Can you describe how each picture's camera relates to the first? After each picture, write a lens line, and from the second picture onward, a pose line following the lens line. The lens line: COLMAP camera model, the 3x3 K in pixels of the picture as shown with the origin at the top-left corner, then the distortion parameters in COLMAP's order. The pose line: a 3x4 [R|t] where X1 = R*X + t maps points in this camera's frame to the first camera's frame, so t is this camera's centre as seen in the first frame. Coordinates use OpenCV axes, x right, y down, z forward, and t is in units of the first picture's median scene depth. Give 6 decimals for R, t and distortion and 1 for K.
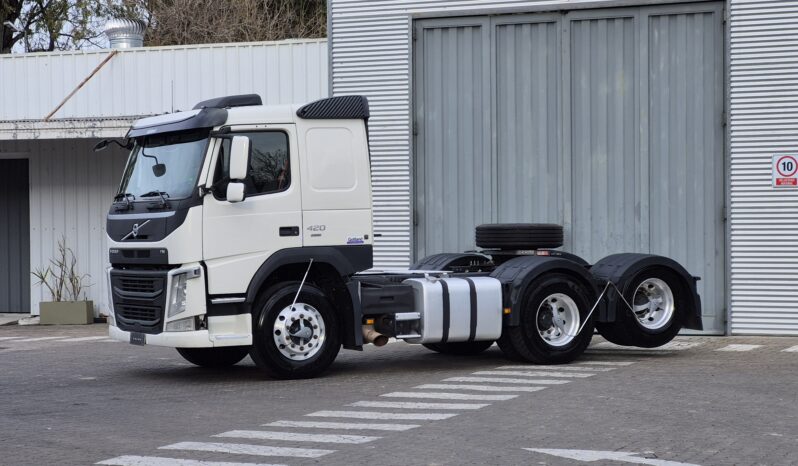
lens RADIAL K [[1848.2, 0, 399.7], [0, 1848.2, 227.8], [0, 0, 1]] dist [0.545029, 0.000000]
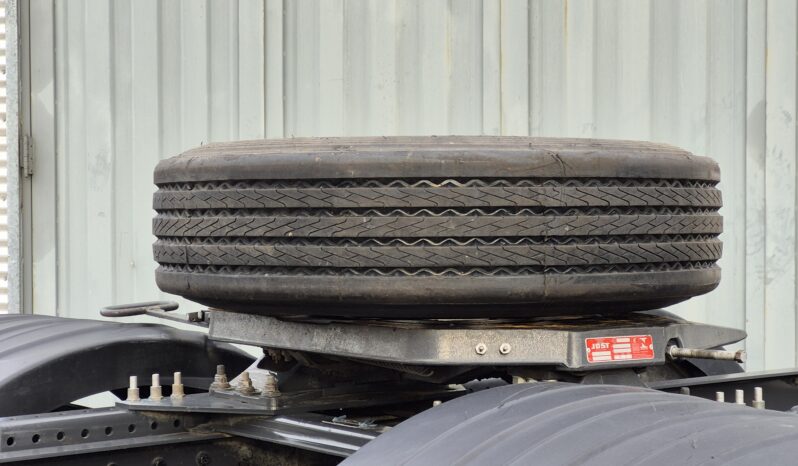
lens RADIAL K [[1848.2, 0, 398.2], [0, 1848.2, 232.3], [0, 0, 1]] dist [0.545029, 0.000000]
pose [[0.992898, 0.001644, 0.118954, 0.035296], [-0.003903, 0.999816, 0.018756, 0.001670], [-0.118902, -0.019087, 0.992723, 0.700414]]
